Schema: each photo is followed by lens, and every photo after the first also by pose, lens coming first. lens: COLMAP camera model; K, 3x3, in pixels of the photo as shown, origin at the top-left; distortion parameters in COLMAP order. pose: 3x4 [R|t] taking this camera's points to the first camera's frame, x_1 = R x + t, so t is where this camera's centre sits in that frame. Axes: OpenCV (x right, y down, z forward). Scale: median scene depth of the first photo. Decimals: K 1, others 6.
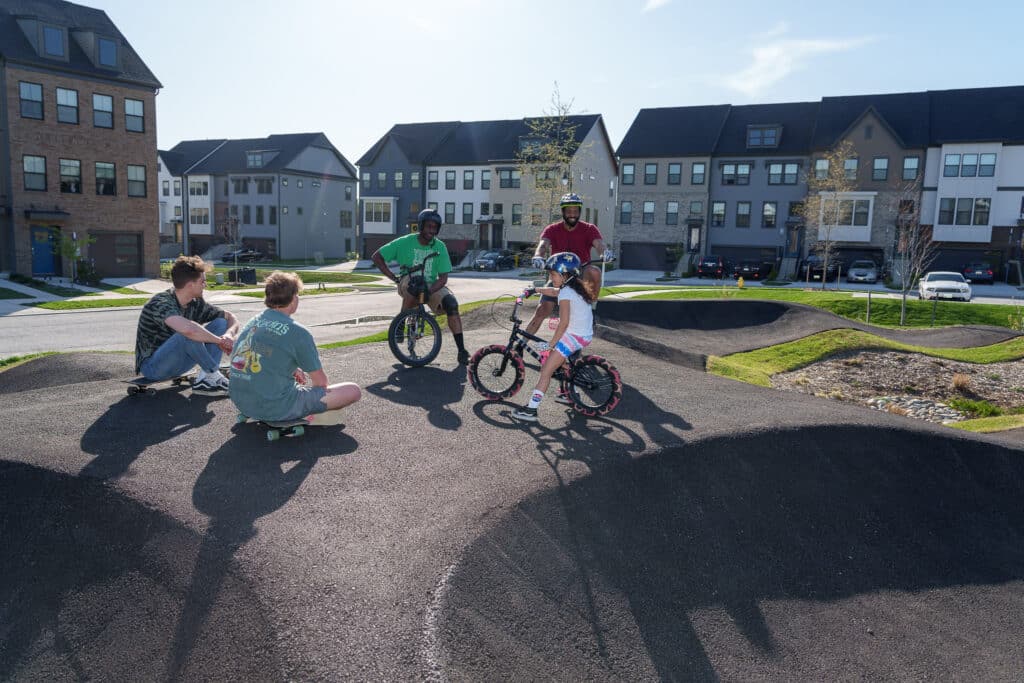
lens RADIAL K [[734.9, 0, 510.1], [0, 734.9, 346.6], [0, 0, 1]] dist [-0.014233, 0.001960]
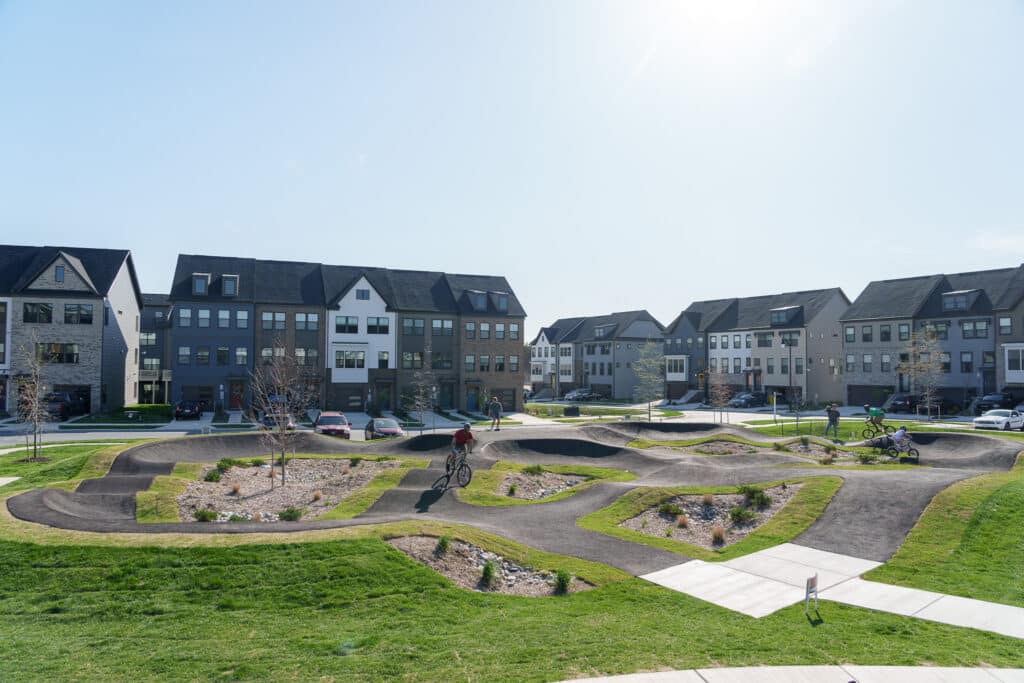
lens RADIAL K [[734.9, 0, 513.3], [0, 734.9, 342.2], [0, 0, 1]] dist [-0.014233, 0.001960]
pose [[0.869565, -0.044290, -0.491828, 0.256712], [-0.048209, 0.983599, -0.173810, 0.034867], [0.491459, 0.174849, 0.853168, -0.387001]]
